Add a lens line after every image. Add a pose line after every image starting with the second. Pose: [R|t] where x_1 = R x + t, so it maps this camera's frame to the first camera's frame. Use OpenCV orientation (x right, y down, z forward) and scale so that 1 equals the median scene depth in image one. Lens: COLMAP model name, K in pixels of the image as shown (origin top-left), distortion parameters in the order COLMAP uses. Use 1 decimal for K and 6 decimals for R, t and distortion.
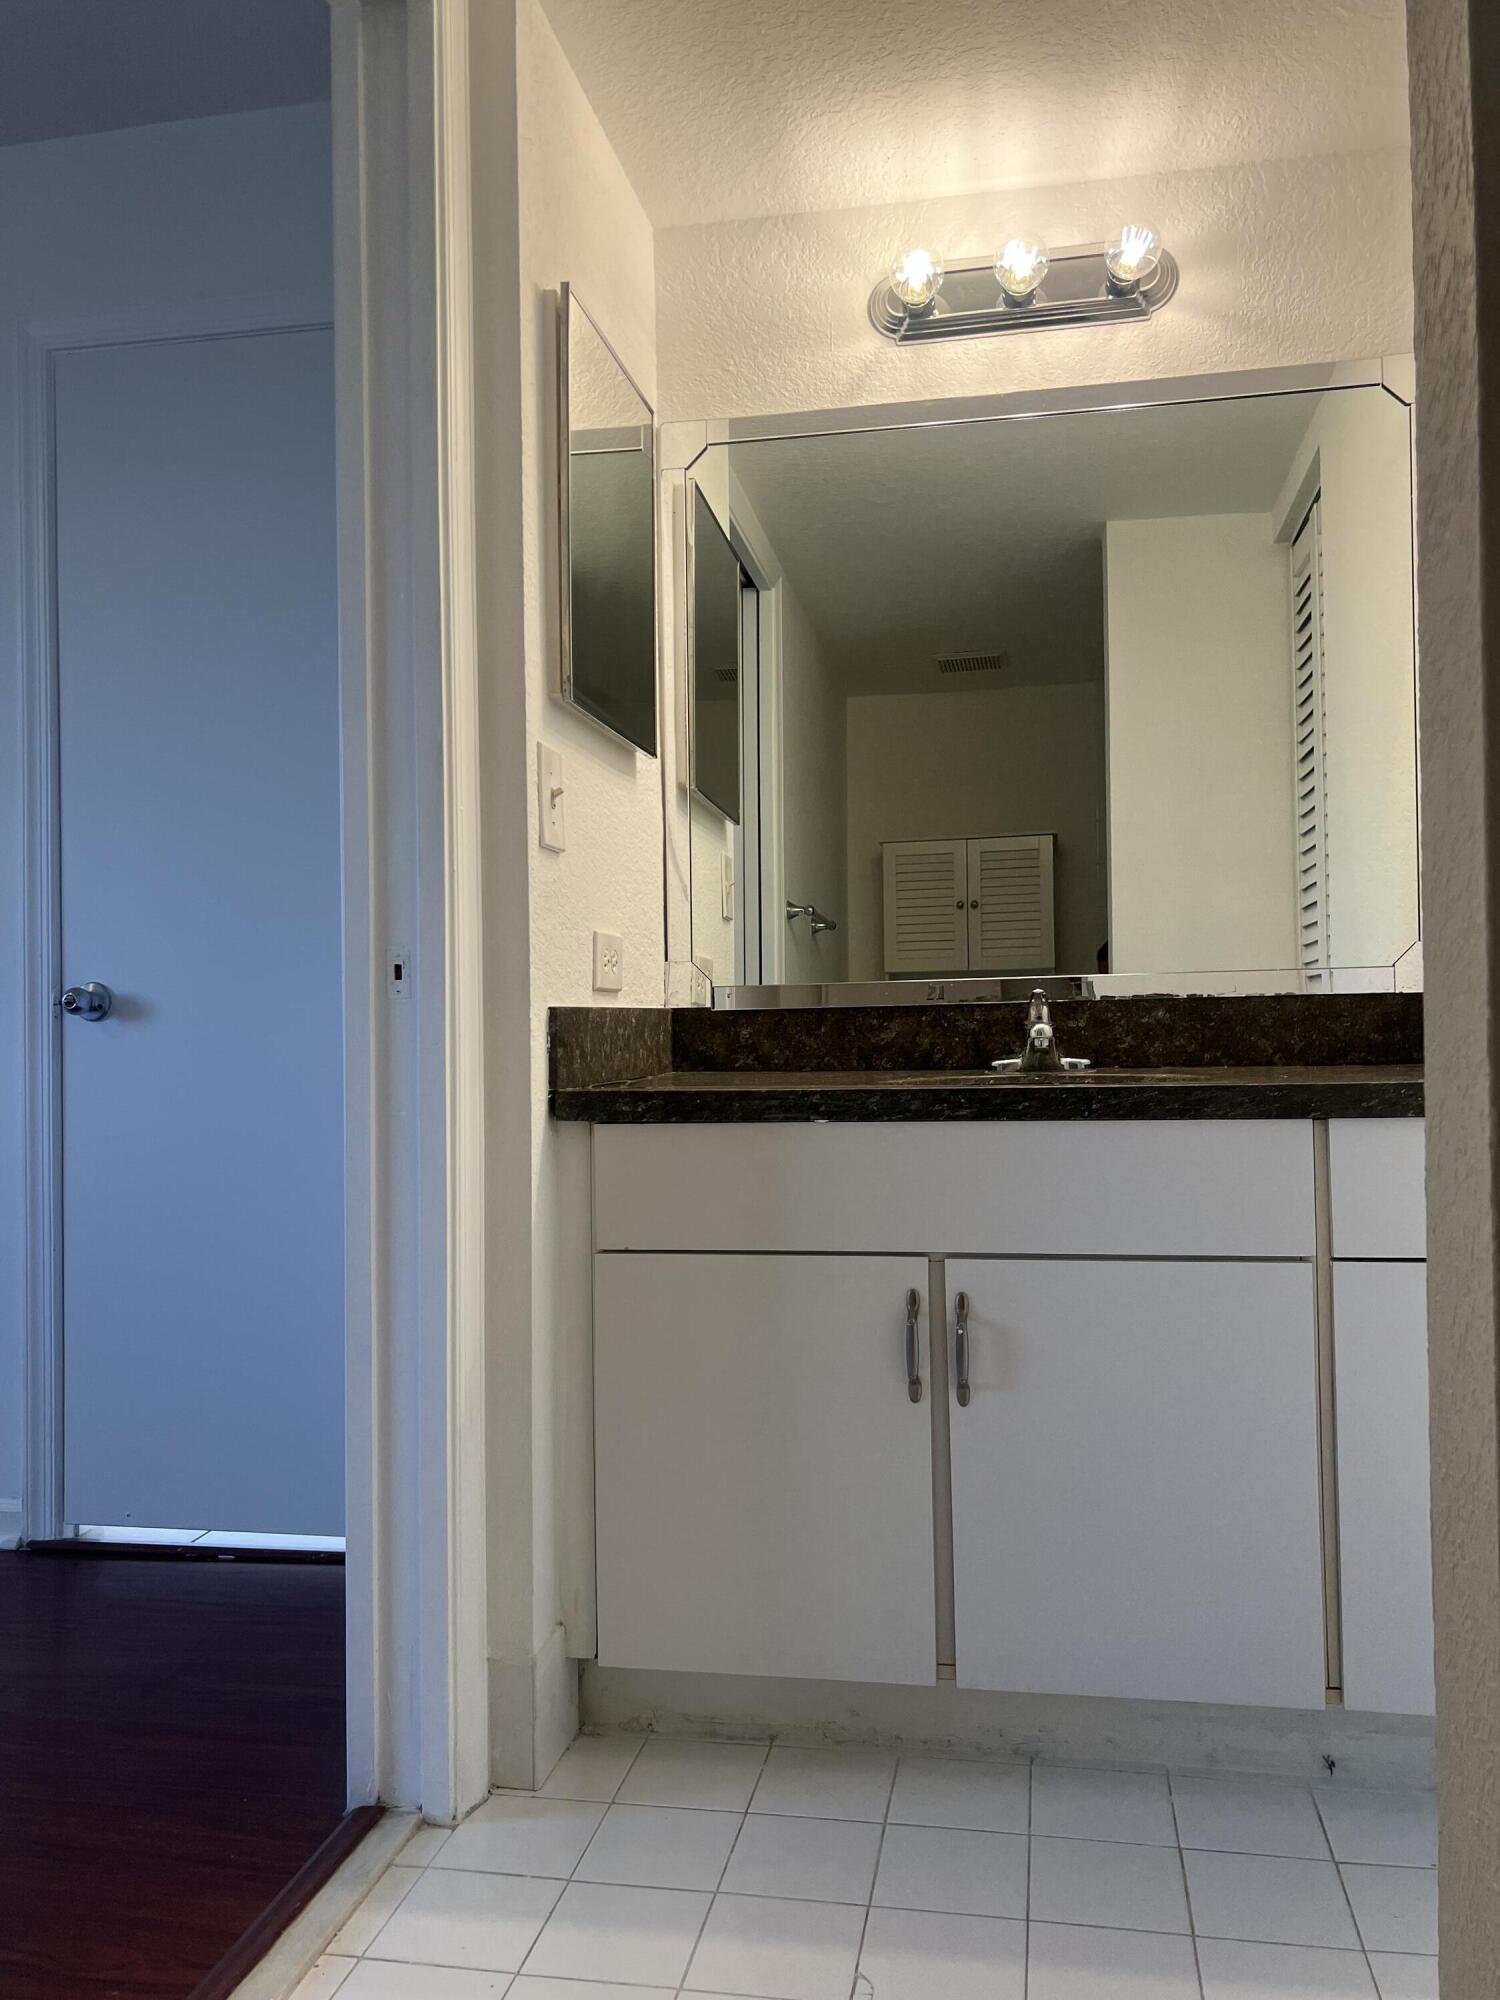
lens RADIAL K [[1506.3, 0, 763.1], [0, 1506.3, 995.5], [0, 0, 1]] dist [0.068446, -0.083780]
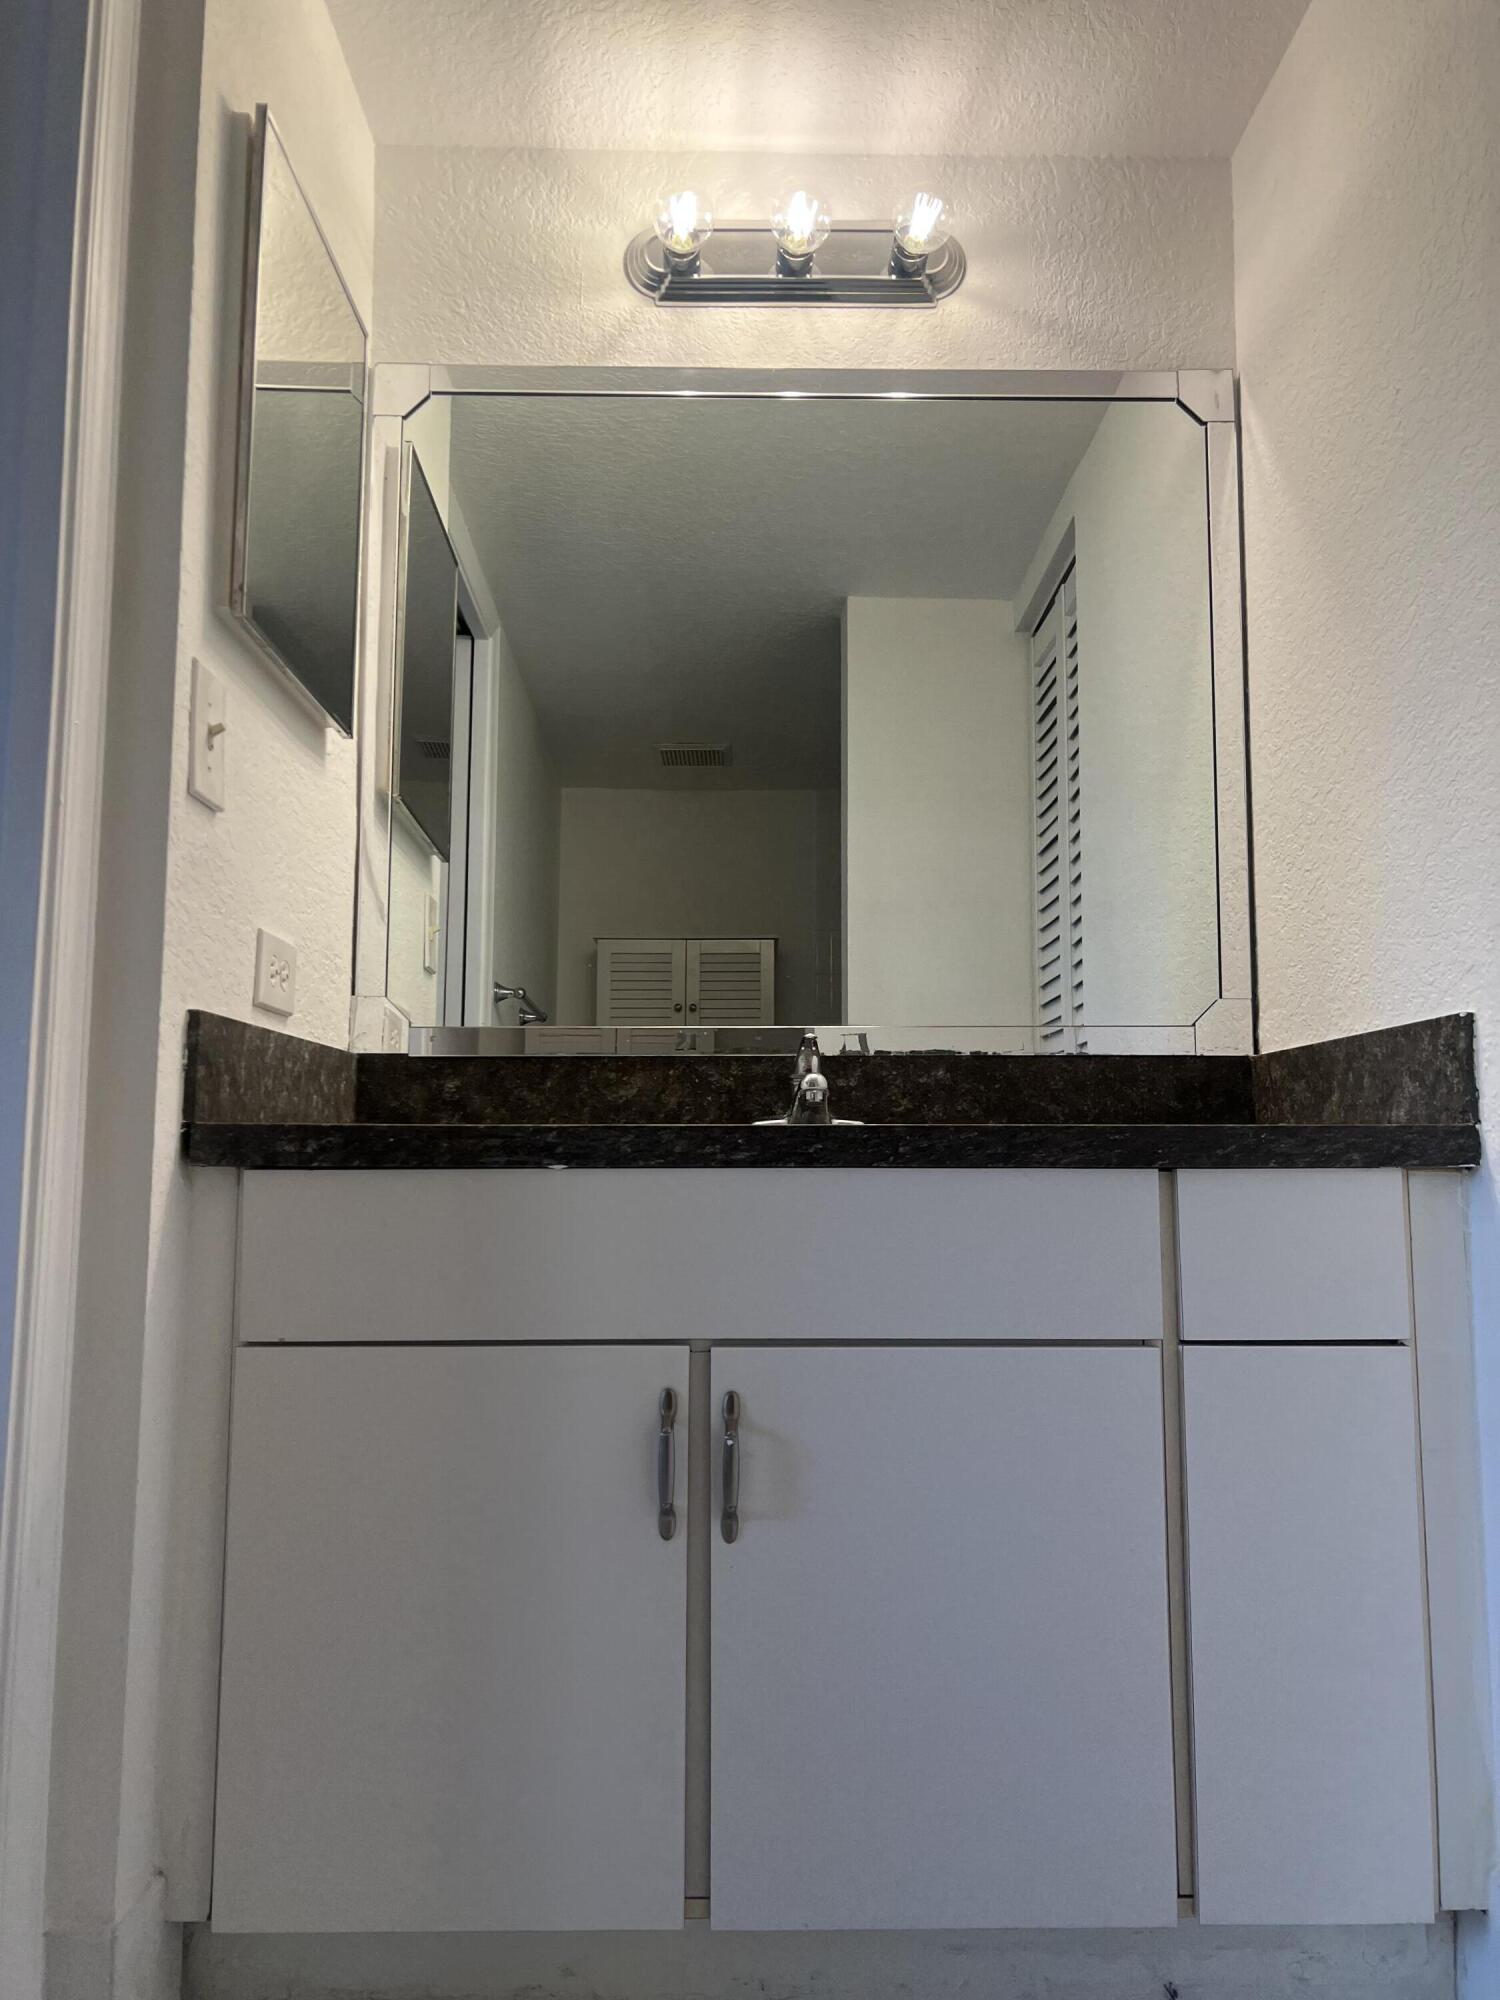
lens RADIAL K [[1506.3, 0, 746.8], [0, 1506.3, 1006.3], [0, 0, 1]] dist [0.068446, -0.083780]
pose [[0.981060, 0.038935, 0.189749, -0.011854], [-0.021986, 0.995642, -0.090627, 0.055013], [-0.192451, 0.084739, 0.977641, 0.176410]]
